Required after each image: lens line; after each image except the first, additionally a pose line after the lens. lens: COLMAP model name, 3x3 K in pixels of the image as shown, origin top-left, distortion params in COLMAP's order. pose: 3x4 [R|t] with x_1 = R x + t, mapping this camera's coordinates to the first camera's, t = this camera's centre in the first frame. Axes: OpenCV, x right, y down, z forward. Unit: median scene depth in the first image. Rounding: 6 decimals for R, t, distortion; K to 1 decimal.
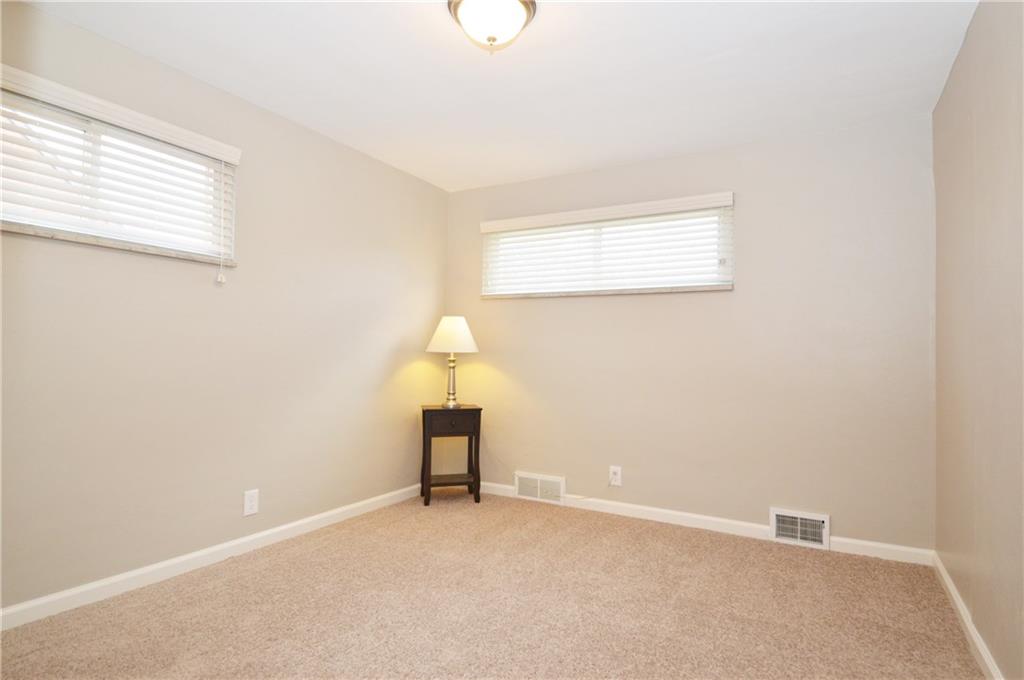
lens RADIAL K [[557.8, 0, 515.4], [0, 557.8, 339.9], [0, 0, 1]] dist [0.052956, -0.056866]
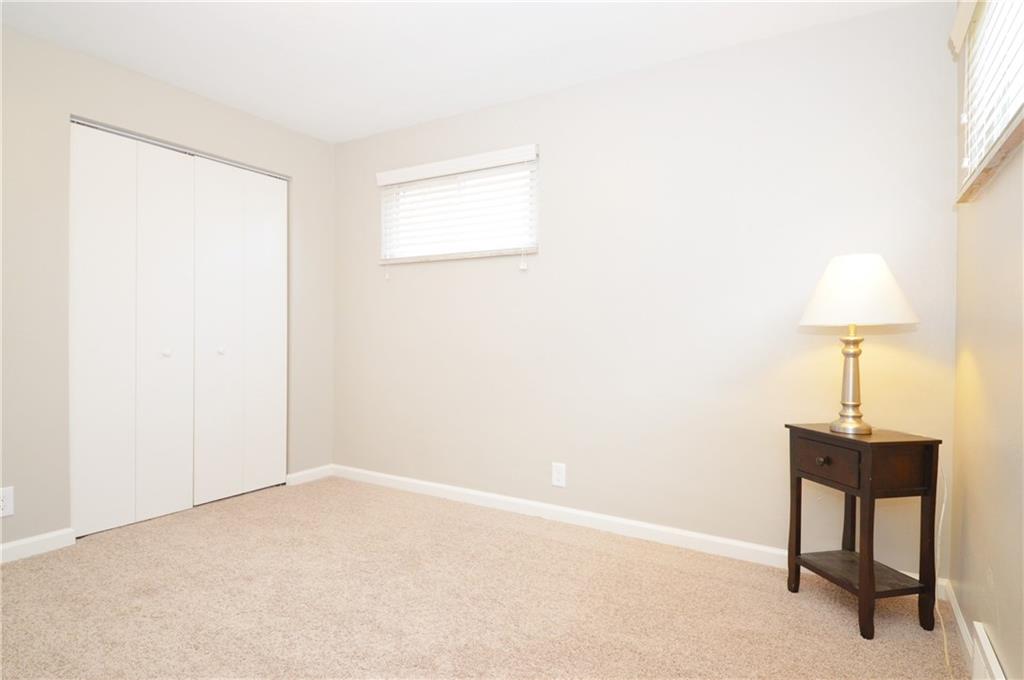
lens RADIAL K [[557.8, 0, 515.4], [0, 557.8, 339.9], [0, 0, 1]] dist [0.052956, -0.056866]
pose [[-0.043461, -0.003535, -0.999049, 0.433864], [0.022962, 0.999726, -0.004536, 0.032008], [0.998791, -0.023137, -0.043368, 0.740766]]
